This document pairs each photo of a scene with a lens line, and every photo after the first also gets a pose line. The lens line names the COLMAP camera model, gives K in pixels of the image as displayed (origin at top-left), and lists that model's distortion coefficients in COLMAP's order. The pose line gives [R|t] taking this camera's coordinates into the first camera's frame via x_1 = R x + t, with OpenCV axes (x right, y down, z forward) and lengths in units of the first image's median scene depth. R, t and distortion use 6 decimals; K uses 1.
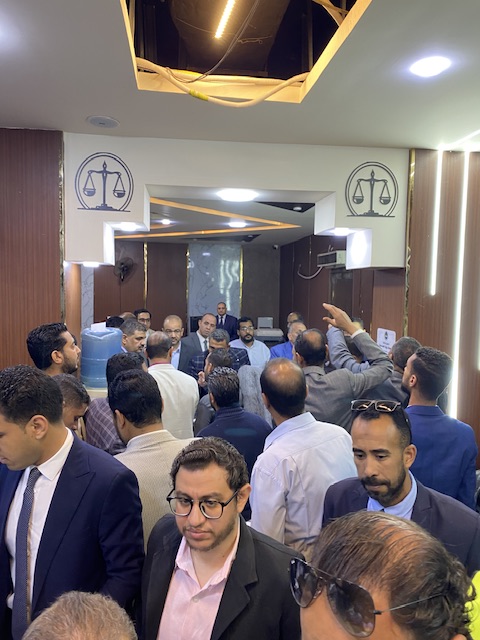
lens RADIAL K [[486.9, 0, 240.0], [0, 486.9, 320.0], [0, 0, 1]] dist [0.024882, -0.008628]
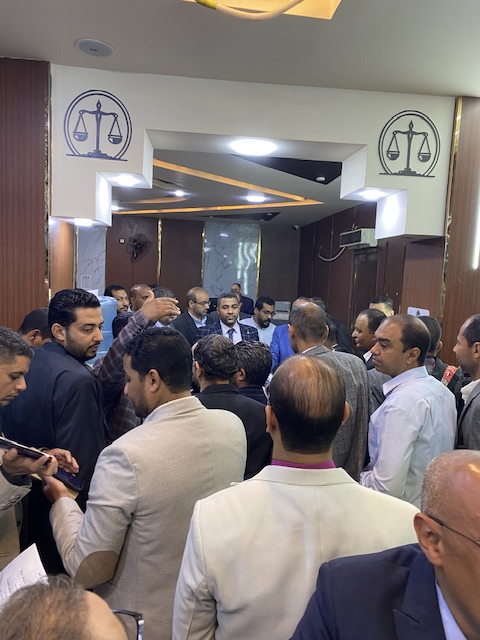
lens RADIAL K [[491.7, 0, 253.2], [0, 491.7, 317.5], [0, 0, 1]] dist [0.033096, -0.010748]
pose [[0.999517, 0.029789, -0.008880, 0.010883], [-0.029586, 0.999318, 0.022105, 0.024922], [0.009533, -0.021832, 0.999716, 0.109046]]
